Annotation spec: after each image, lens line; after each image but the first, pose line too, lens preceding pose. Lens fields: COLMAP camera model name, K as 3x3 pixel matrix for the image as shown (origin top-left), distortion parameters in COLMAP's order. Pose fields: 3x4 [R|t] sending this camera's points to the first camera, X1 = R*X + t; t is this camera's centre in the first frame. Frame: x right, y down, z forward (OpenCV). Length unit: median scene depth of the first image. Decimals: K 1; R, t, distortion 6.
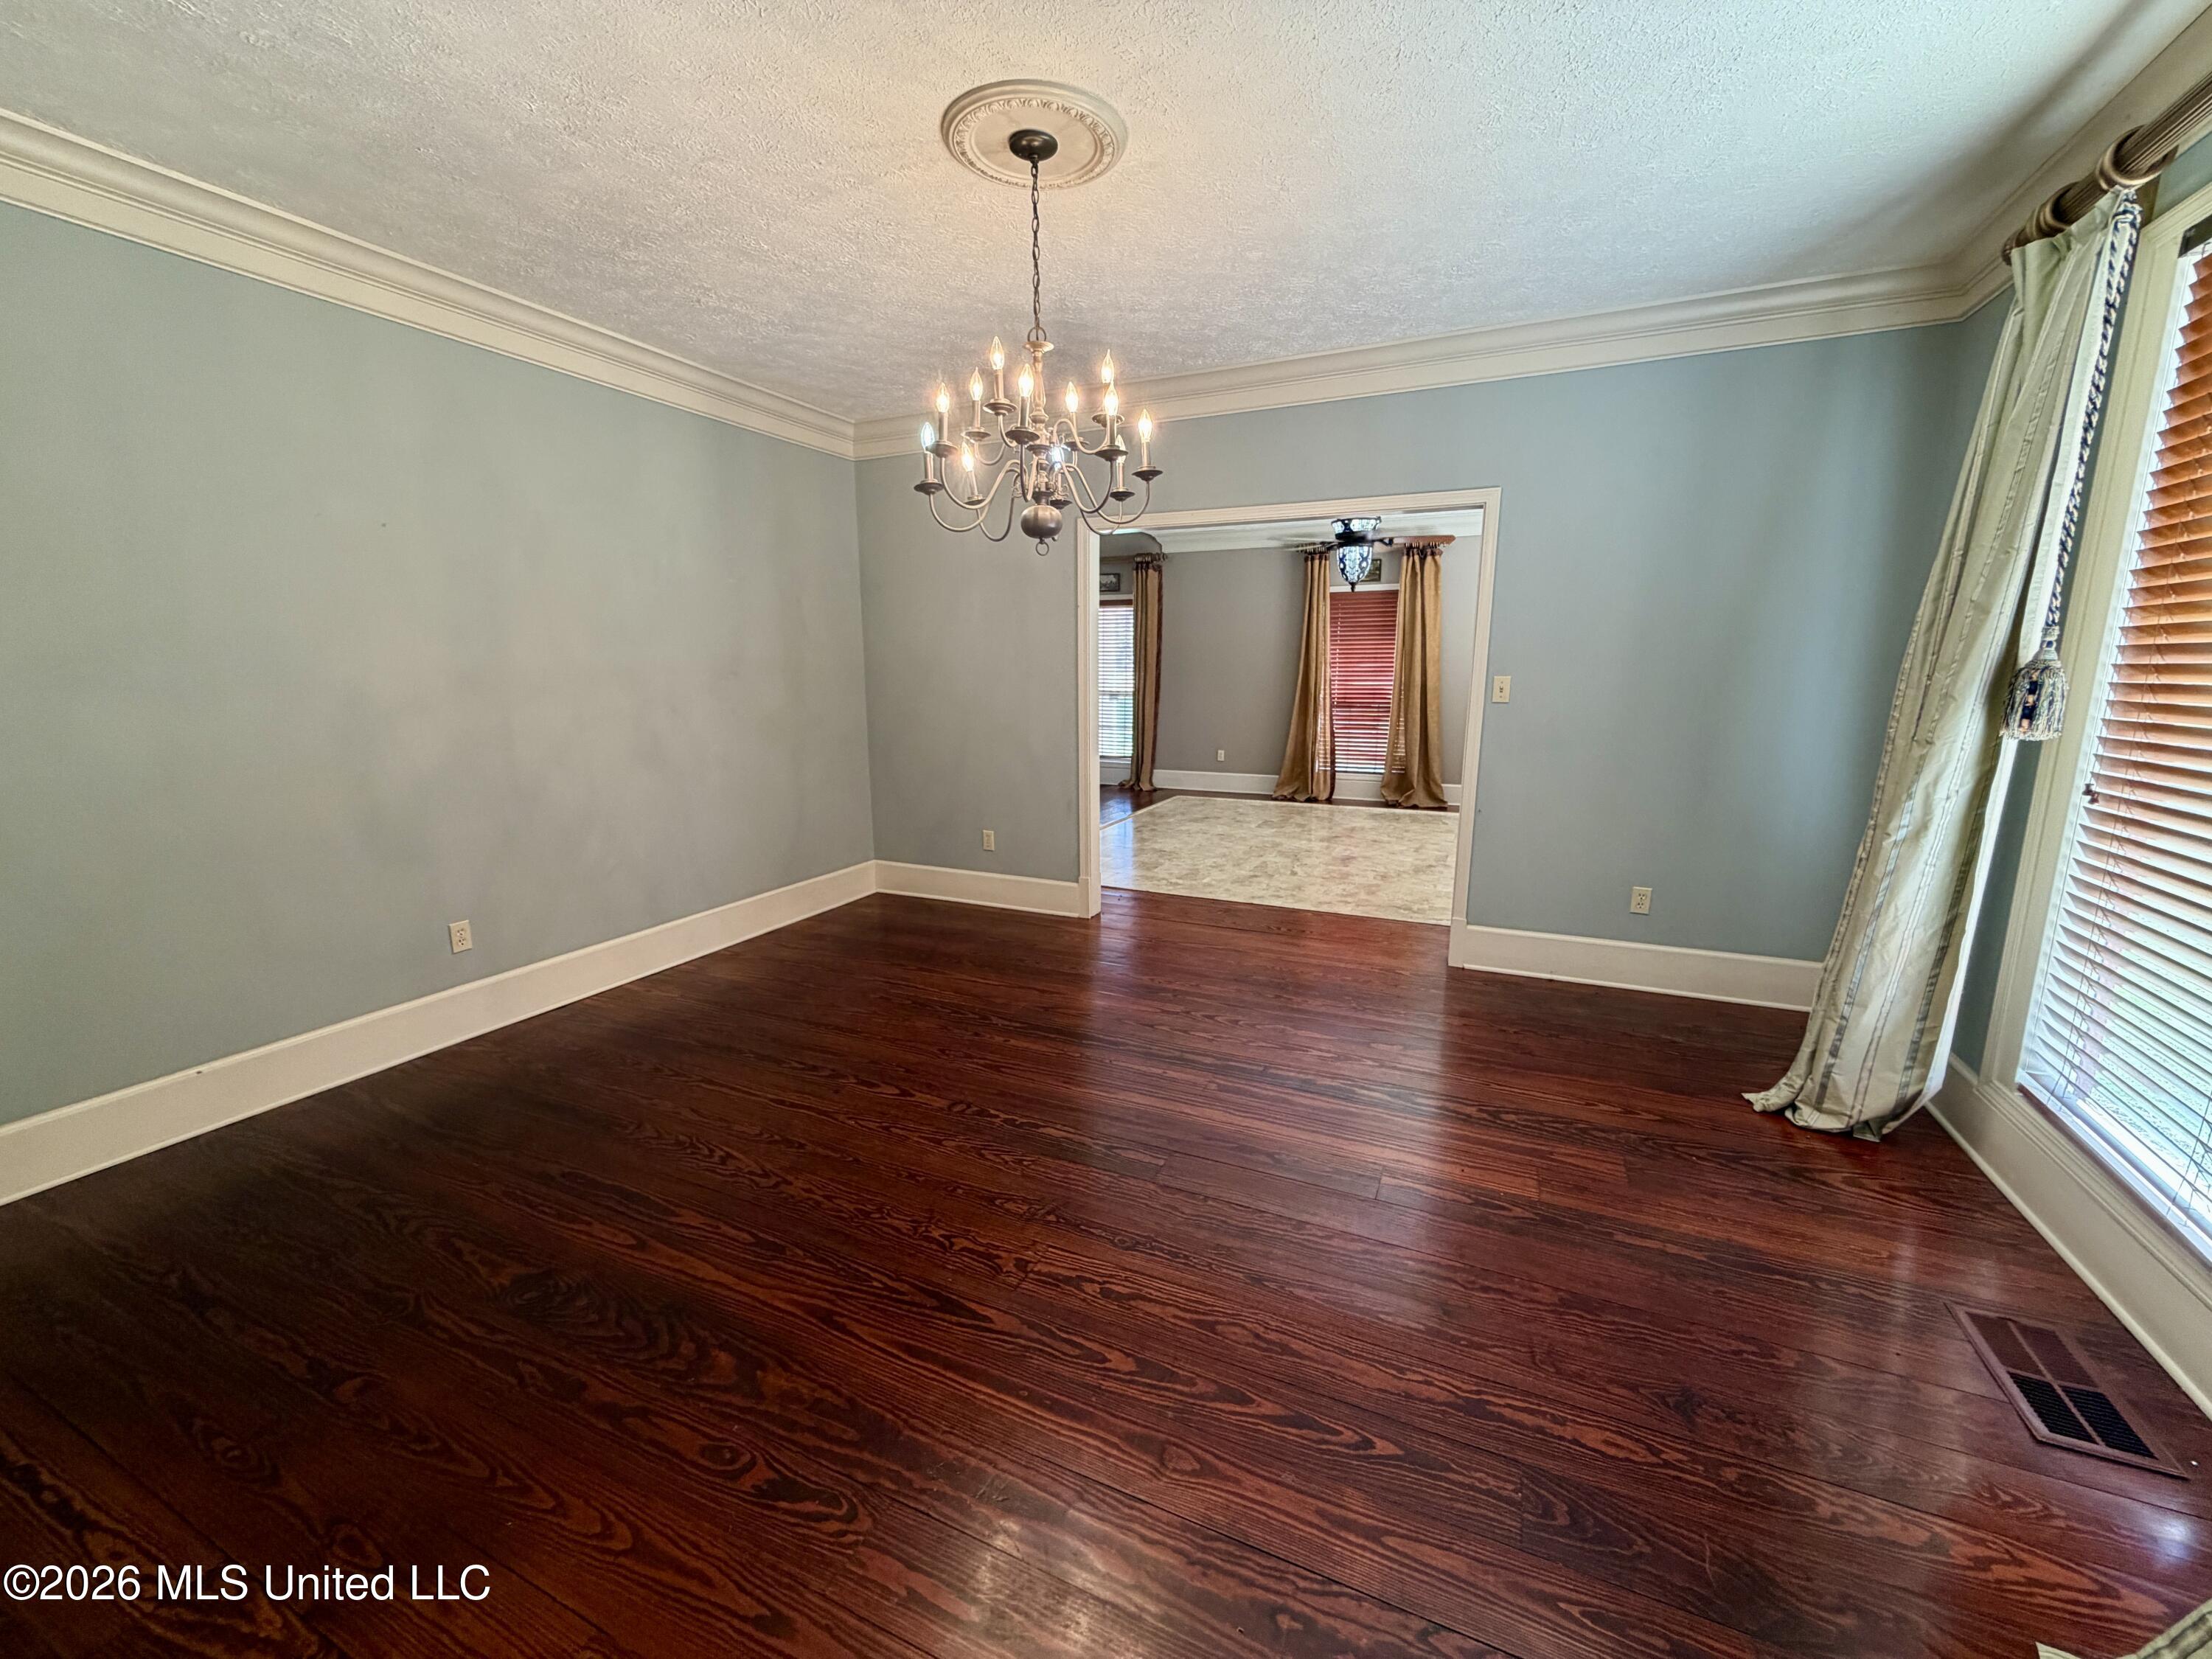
lens RADIAL K [[880.5, 0, 1096.9], [0, 880.5, 828.7], [0, 0, 1]] dist [0.000570, 0.000133]
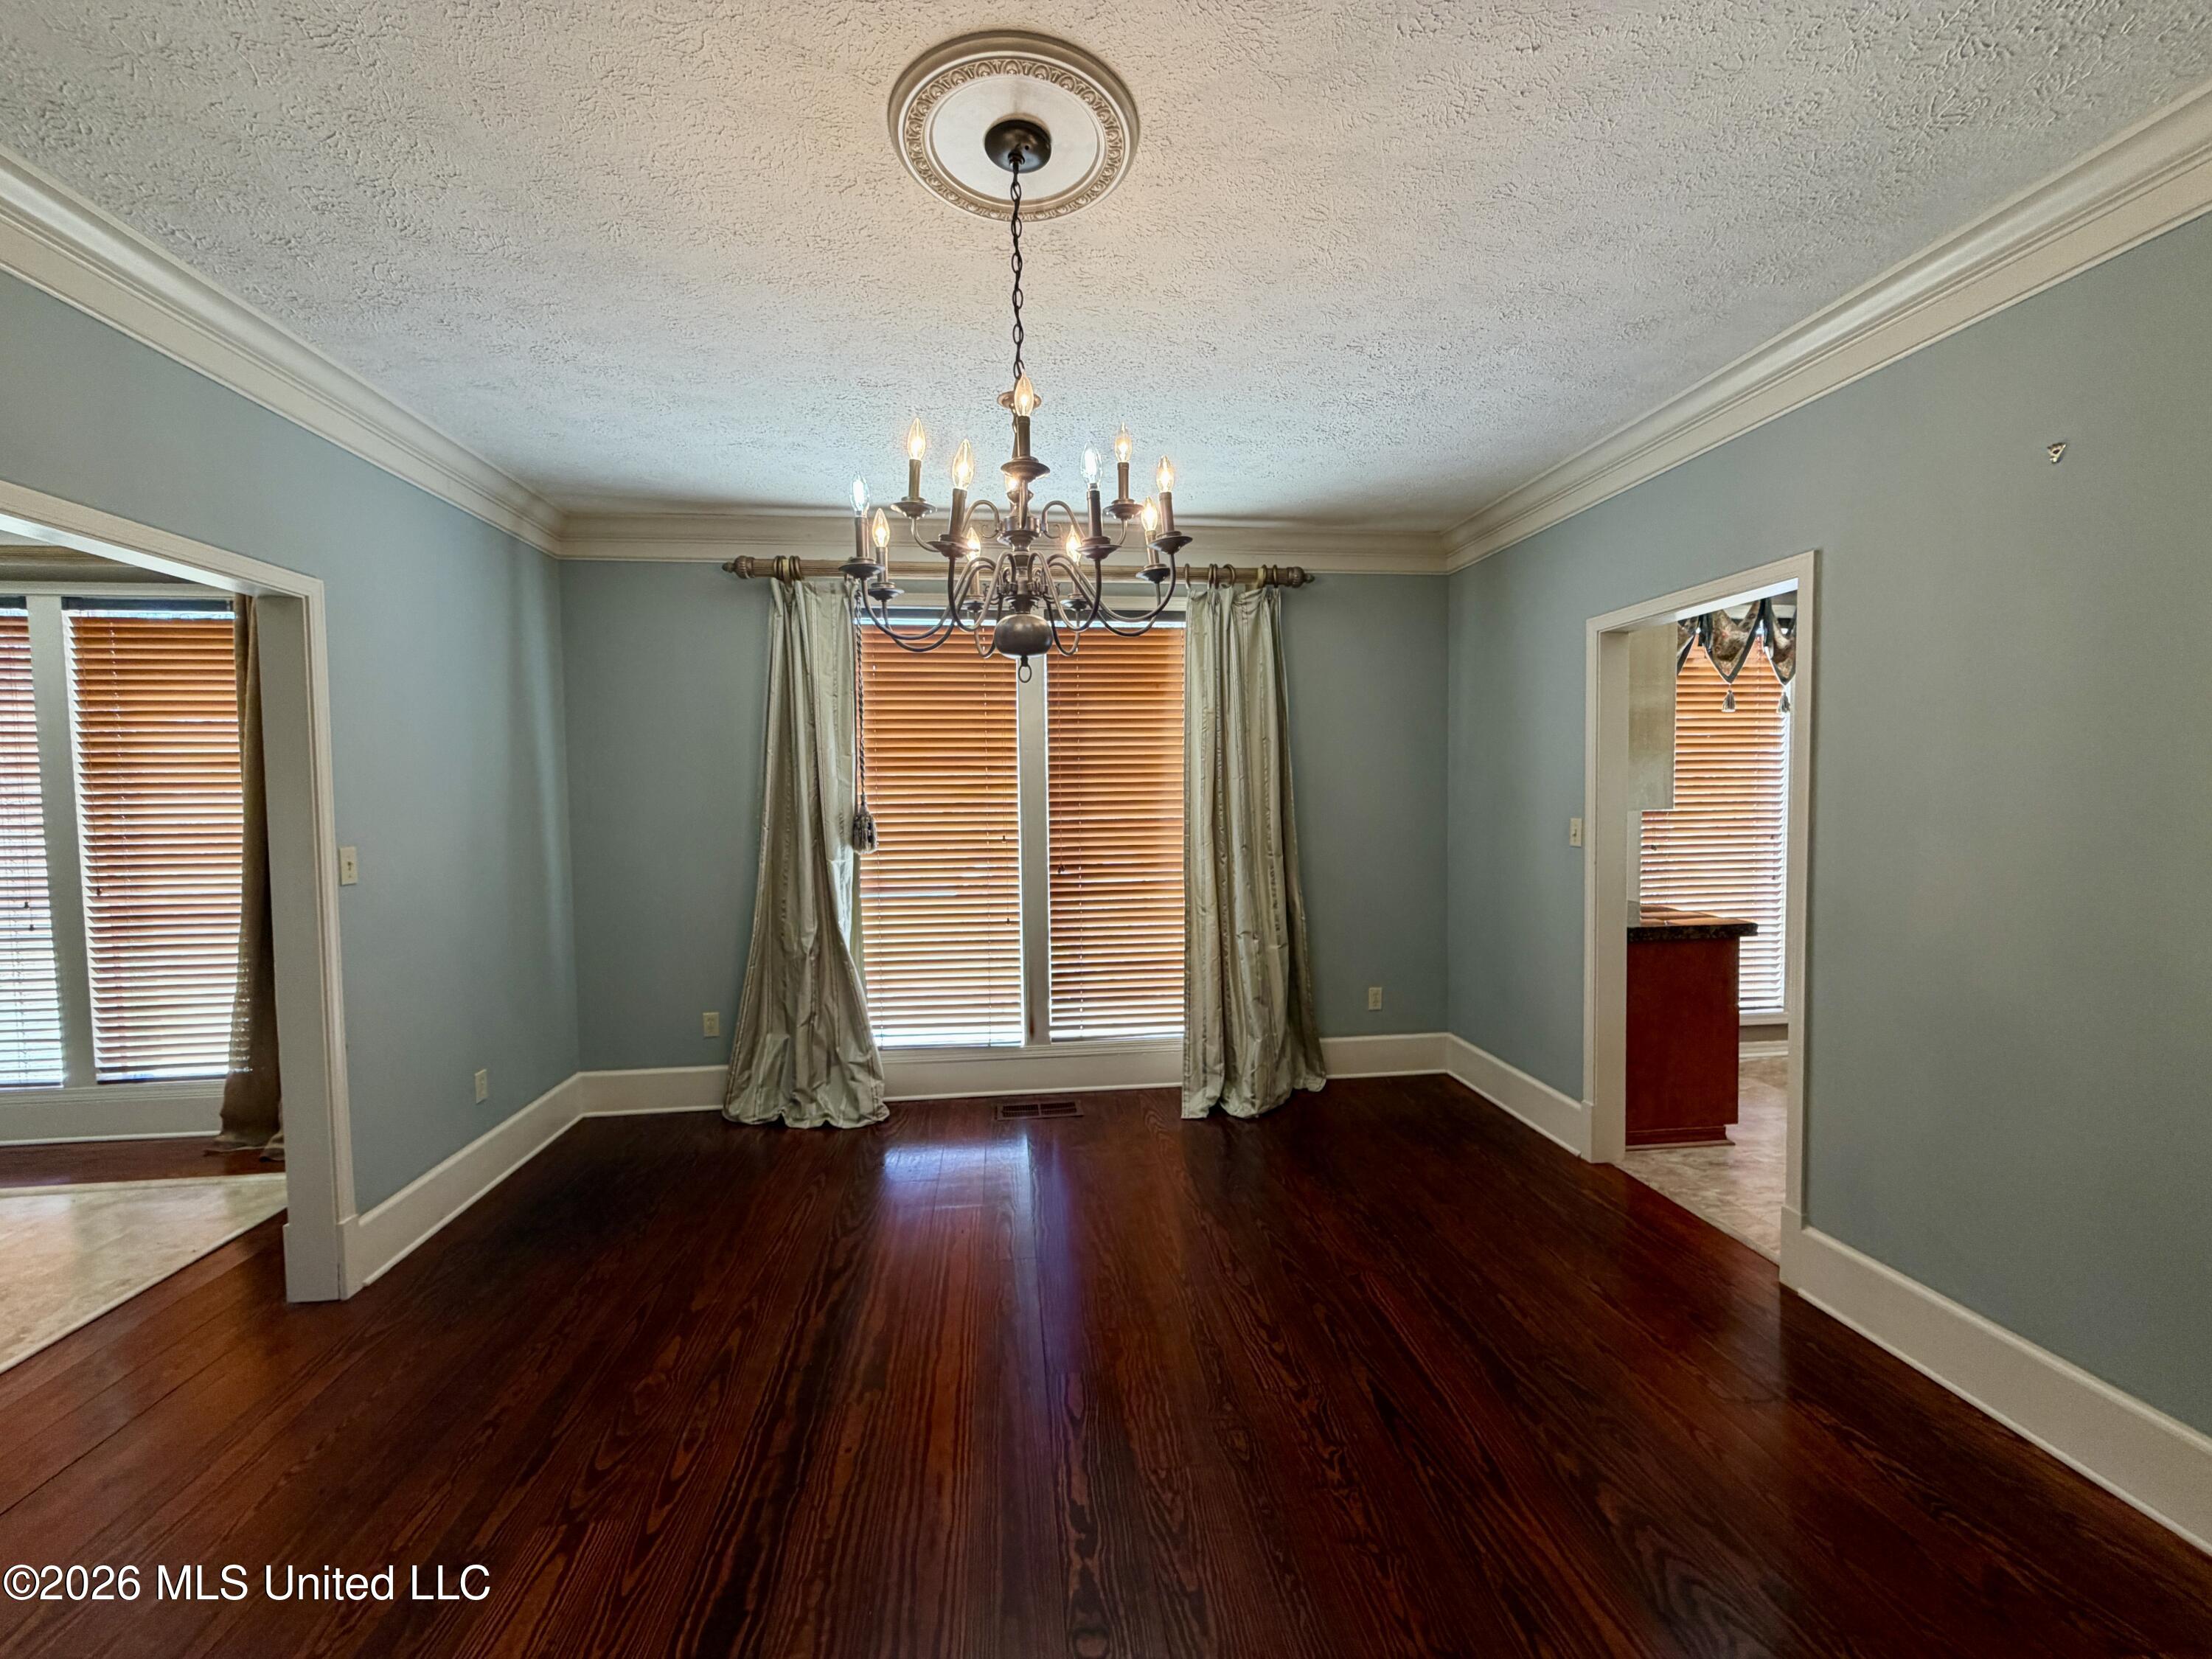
lens RADIAL K [[880.5, 0, 1107.1], [0, 880.5, 830.4], [0, 0, 1]] dist [0.000570, 0.000133]
pose [[-0.531287, -0.031028, 0.846623, -0.678419], [0.165875, 0.976177, 0.139869, -0.280177], [-0.830794, 0.214744, -0.513484, 1.300581]]
